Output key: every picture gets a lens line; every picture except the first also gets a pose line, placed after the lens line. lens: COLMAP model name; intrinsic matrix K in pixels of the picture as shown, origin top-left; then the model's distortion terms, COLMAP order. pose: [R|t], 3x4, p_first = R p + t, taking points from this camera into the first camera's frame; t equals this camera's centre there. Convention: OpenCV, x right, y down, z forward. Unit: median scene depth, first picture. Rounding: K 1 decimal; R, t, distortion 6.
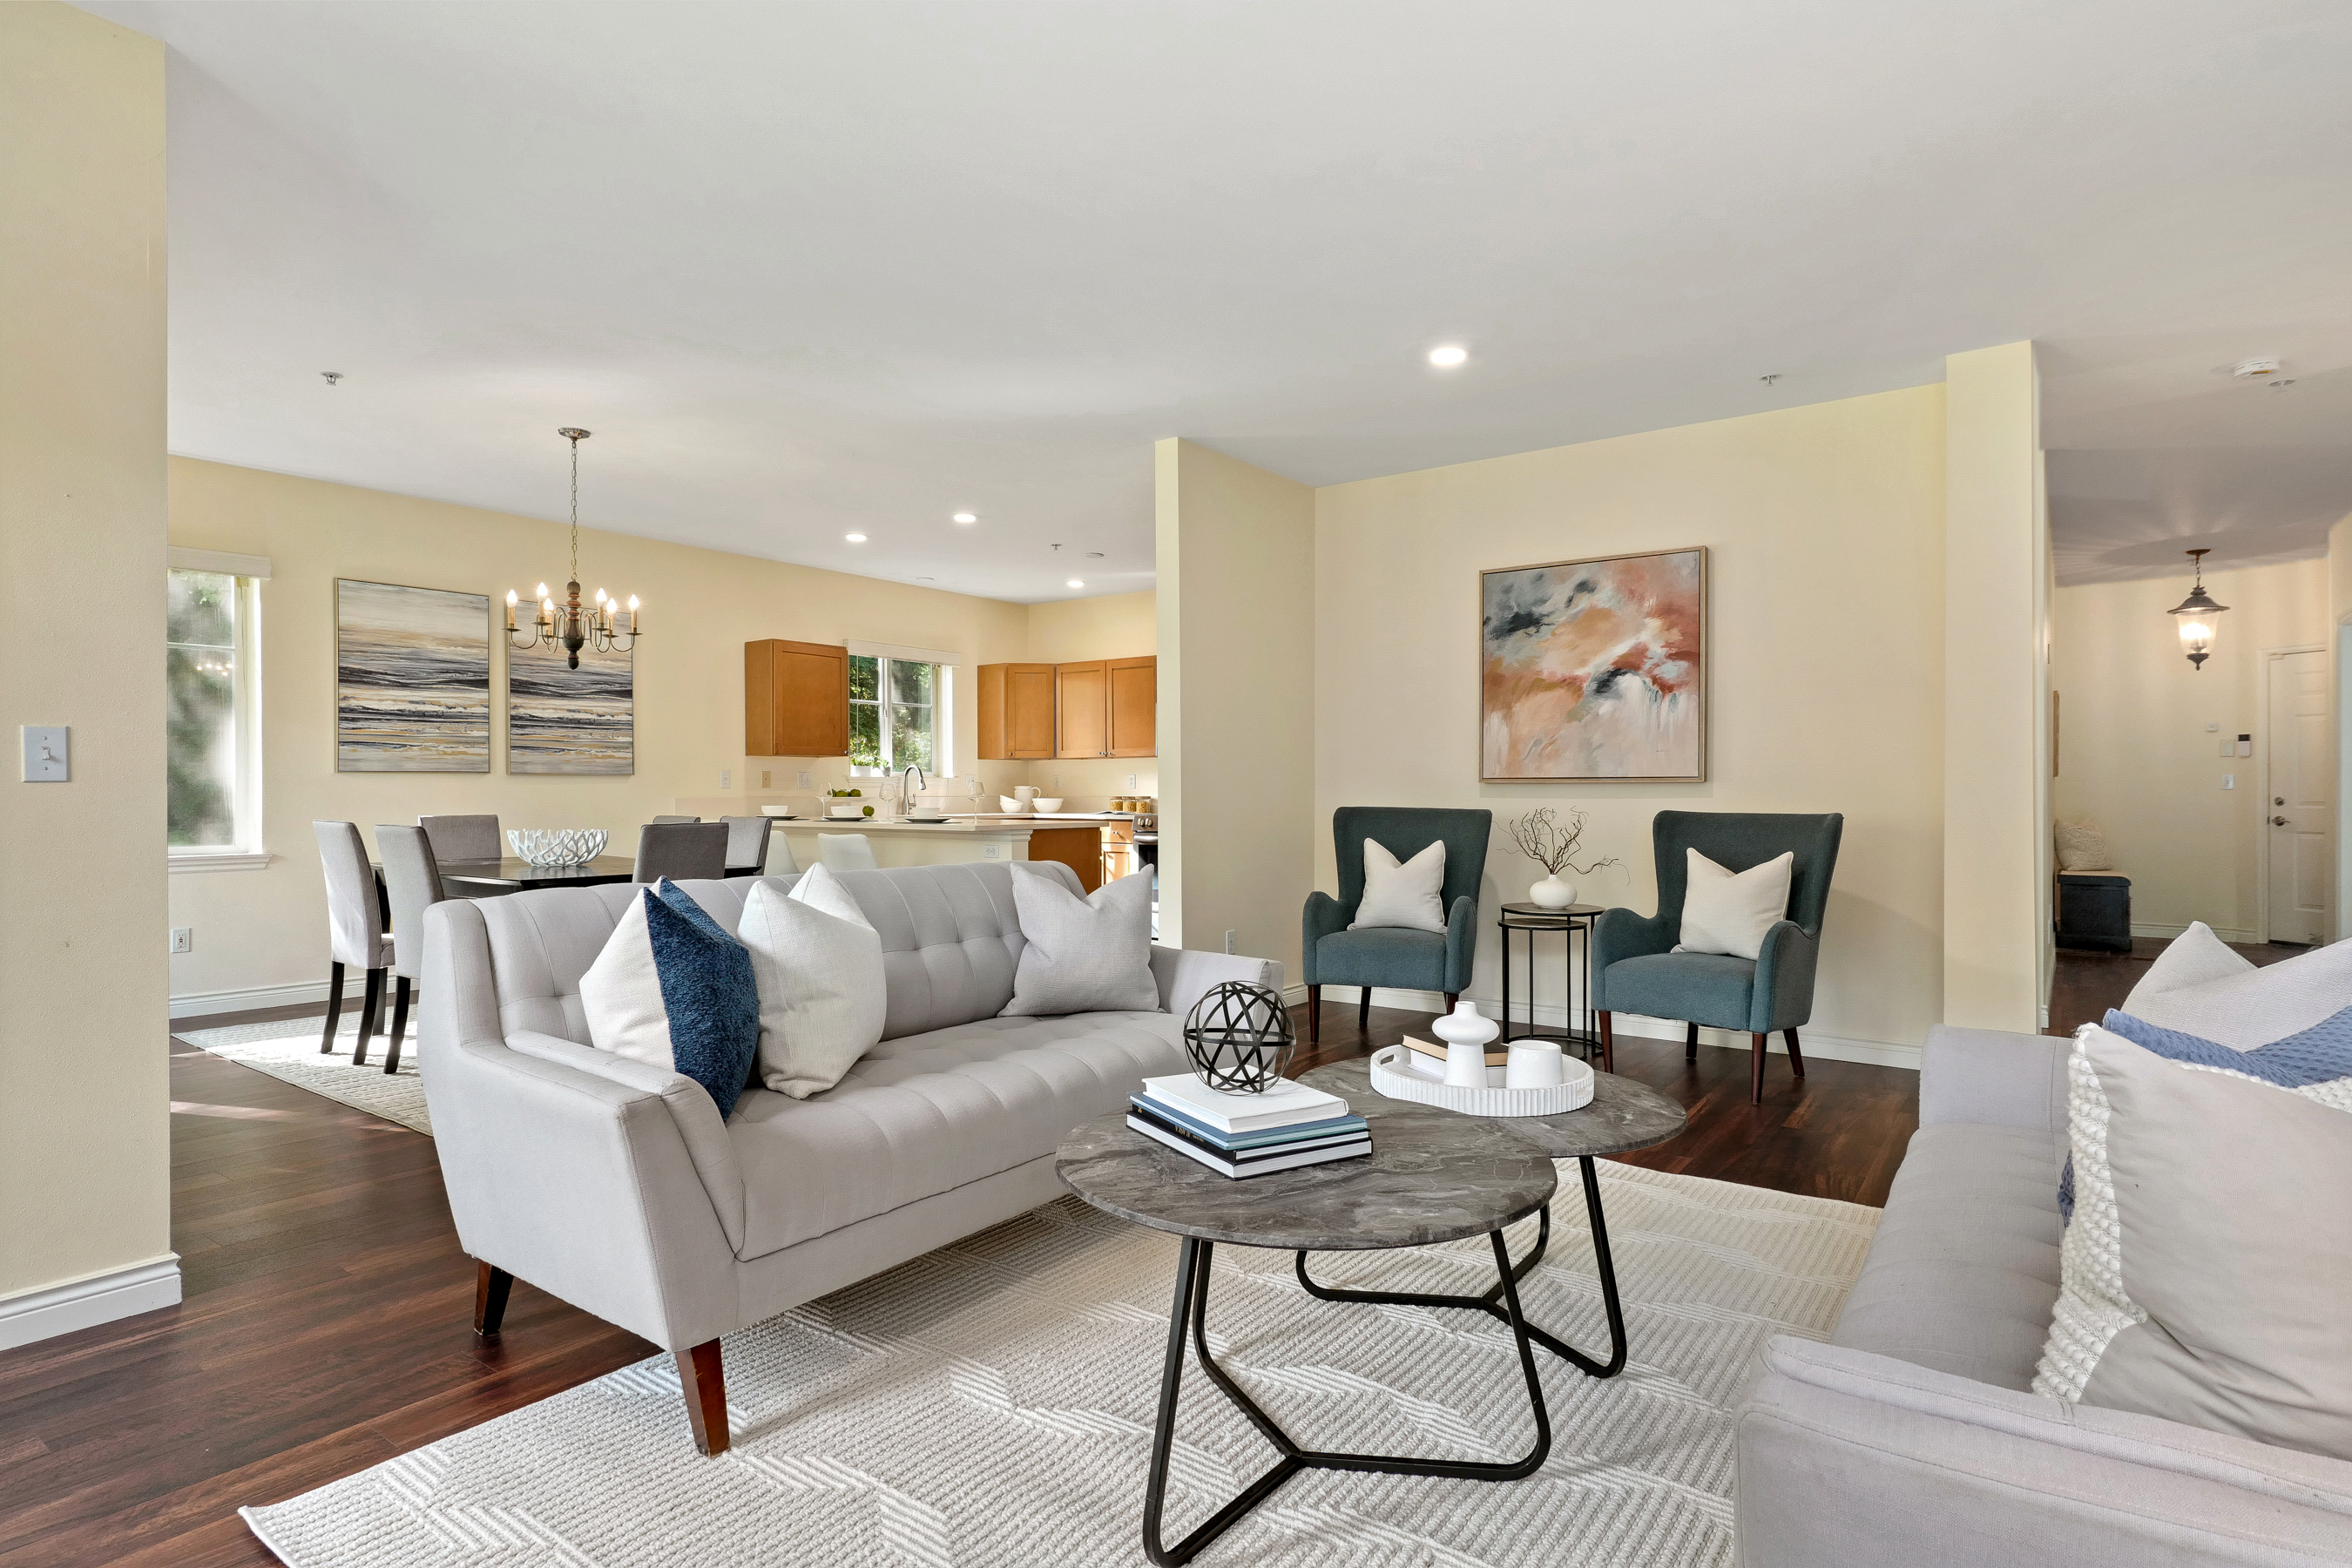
lens RADIAL K [[1234.6, 0, 1176.0], [0, 1234.6, 784.0], [0, 0, 1]] dist [0.002624, 0.000261]
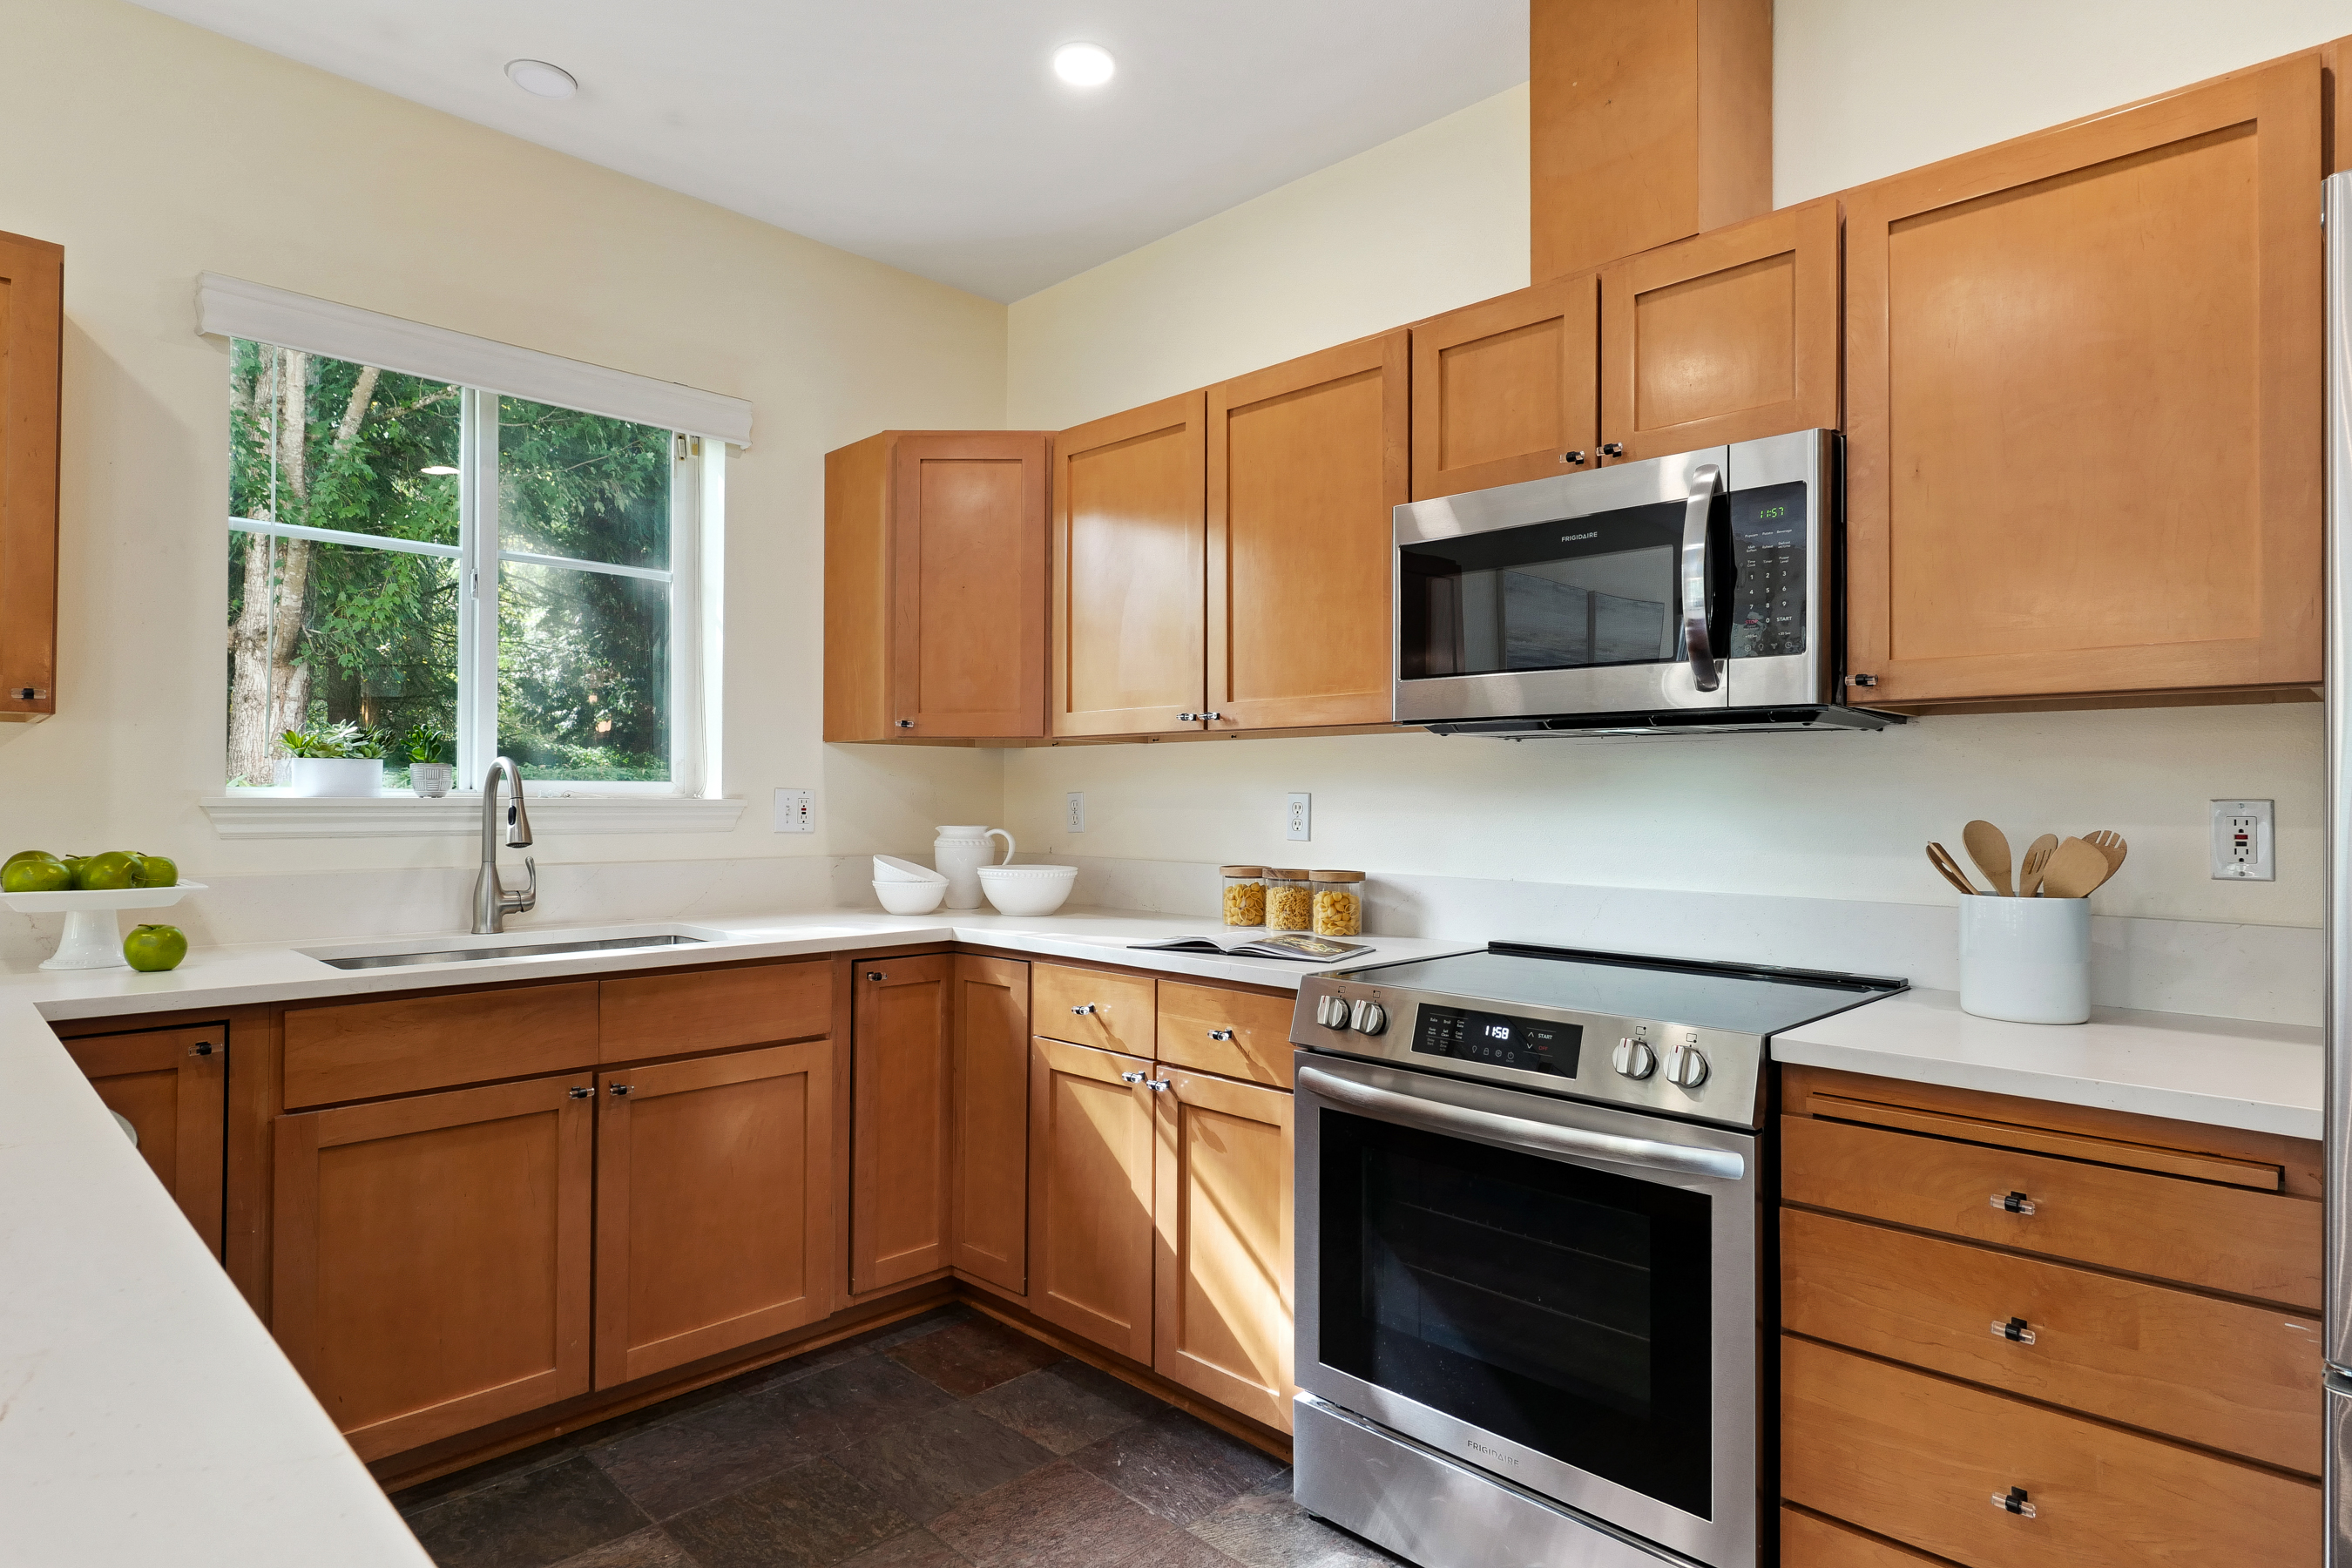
lens RADIAL K [[1289.3, 0, 1176.0], [0, 1289.3, 784.0], [0, 0, 1]] dist [0.001593, 0.001974]
pose [[0.988674, 0.007604, -0.149889, -0.021532], [-0.008019, 0.999965, -0.002167, -0.010824], [0.149868, 0.003345, 0.988700, 0.807333]]
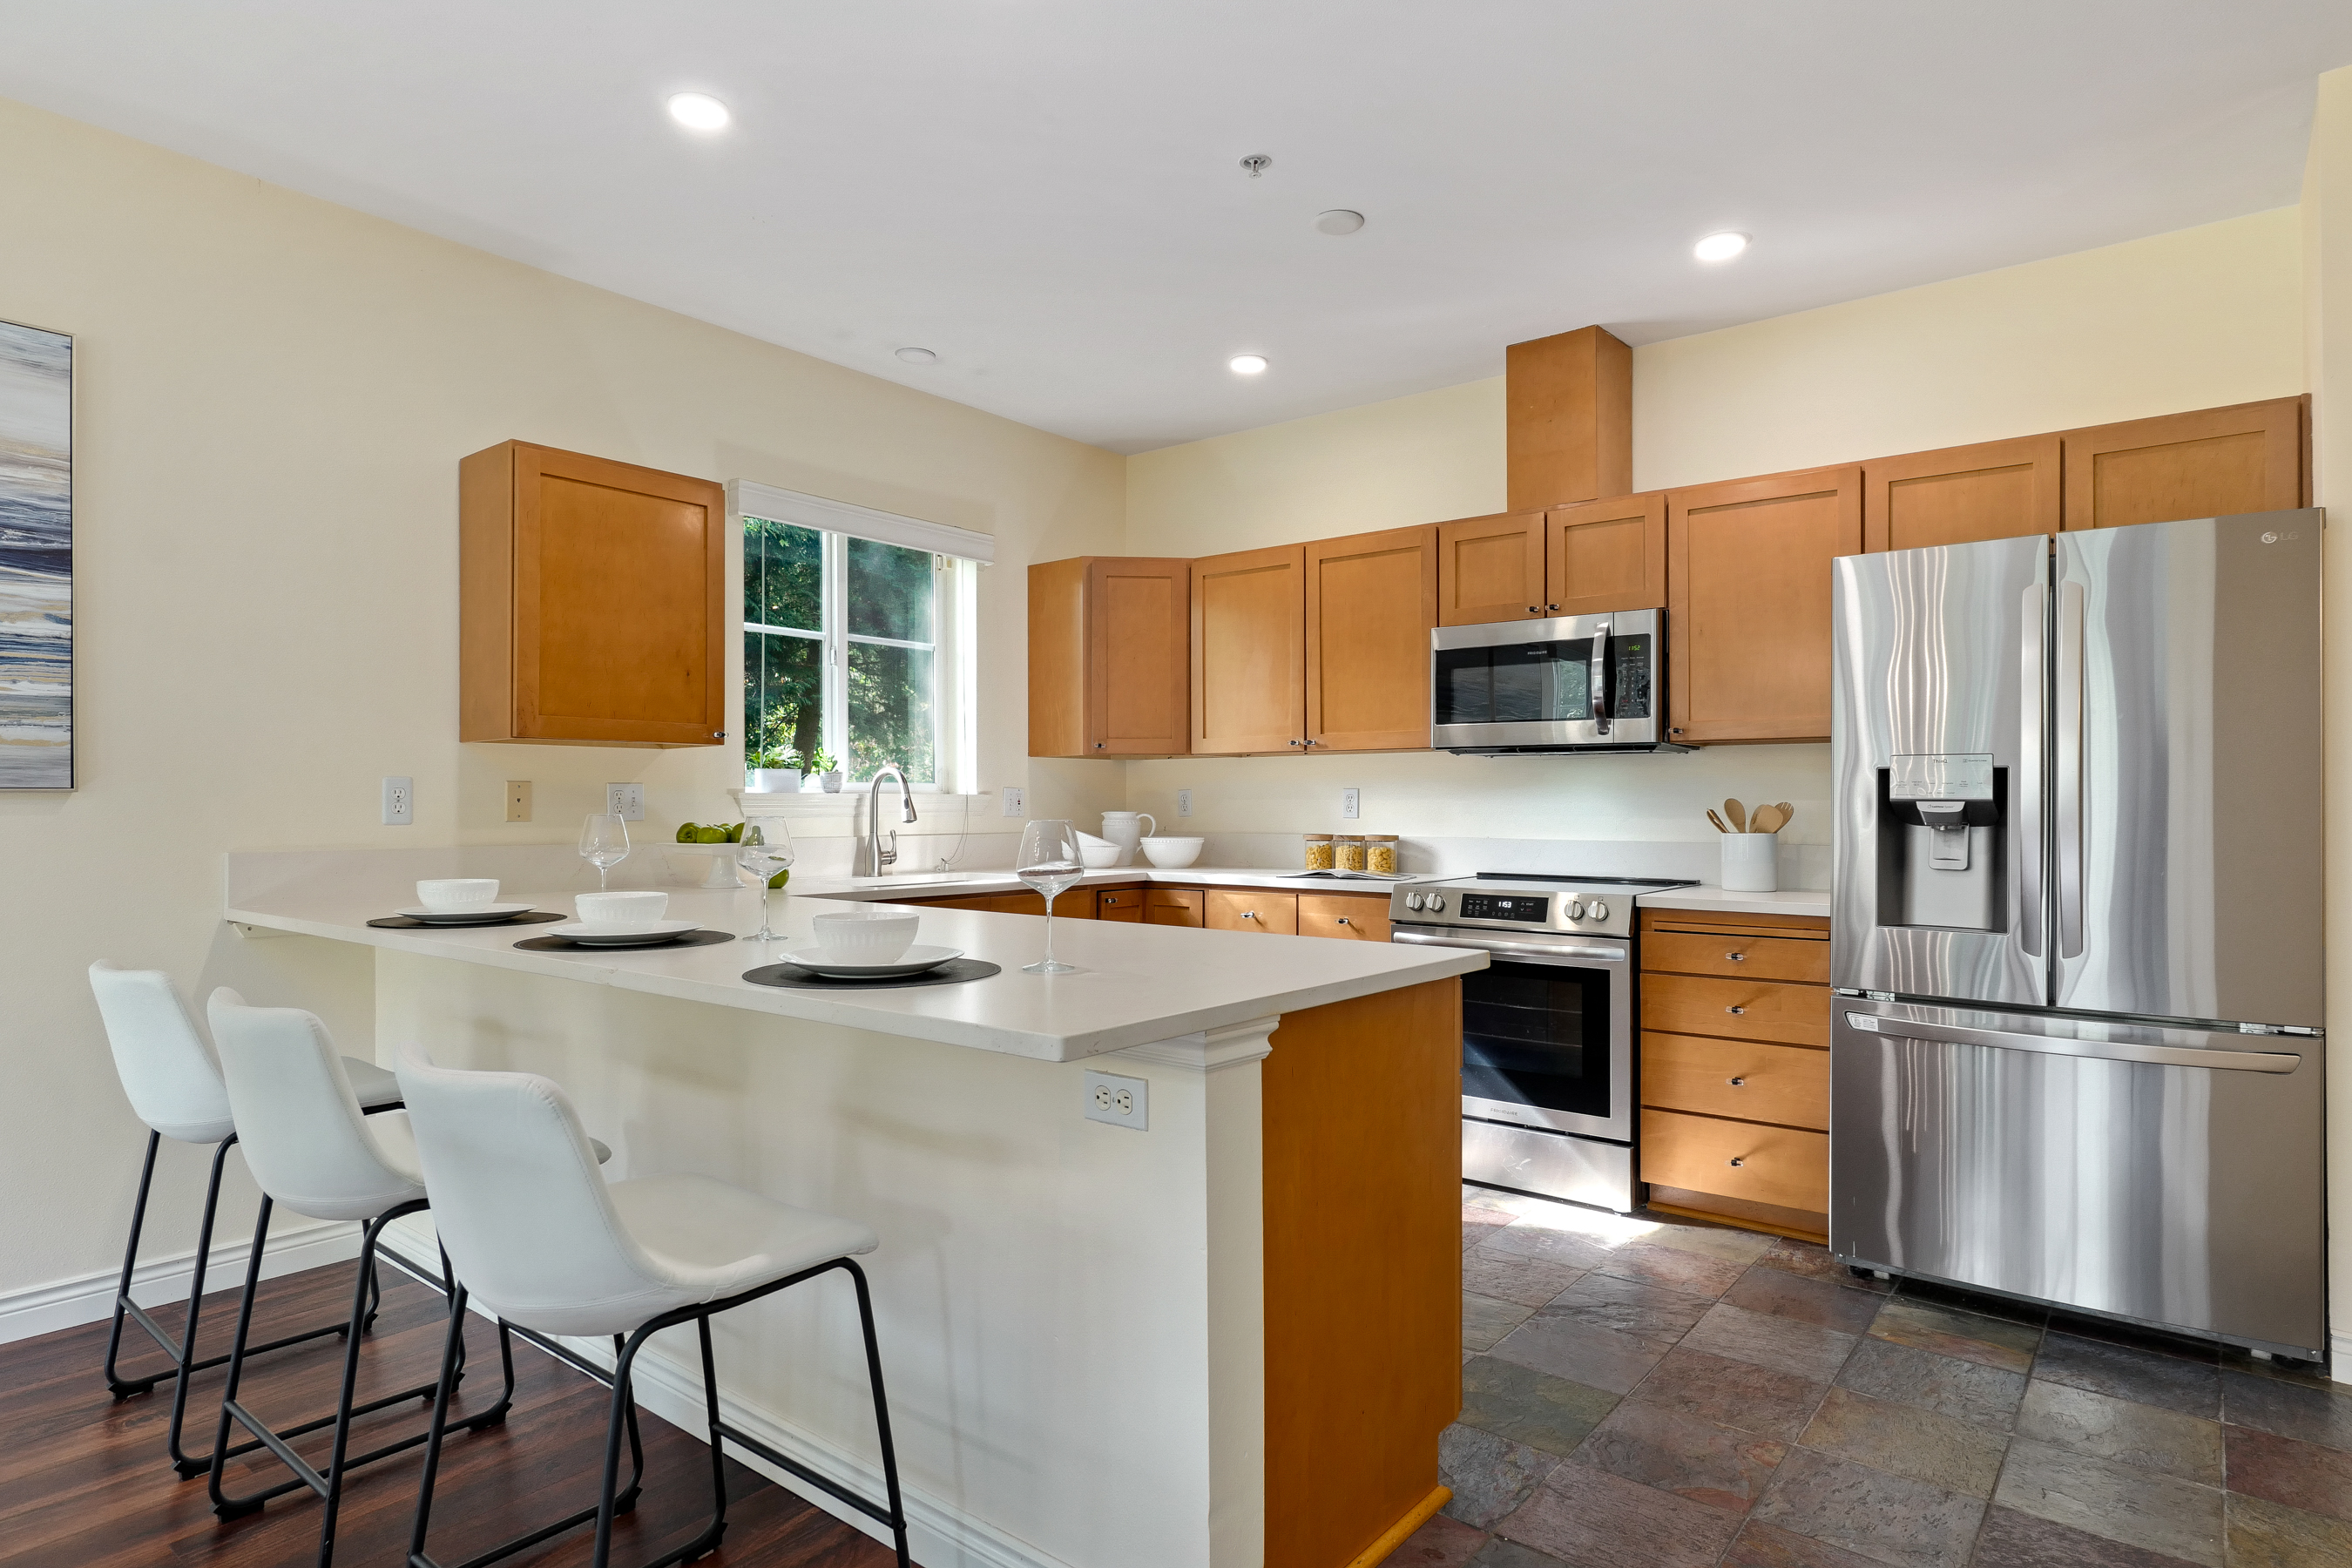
lens RADIAL K [[1307.8, 0, 1176.0], [0, 1307.8, 784.0], [0, 0, 1]] dist [-0.000323, 0.000038]
pose [[0.999069, 0.004916, -0.042868, -0.094874], [-0.005189, 0.999967, -0.006247, -0.007358], [0.042836, 0.006463, 0.999061, 0.575930]]
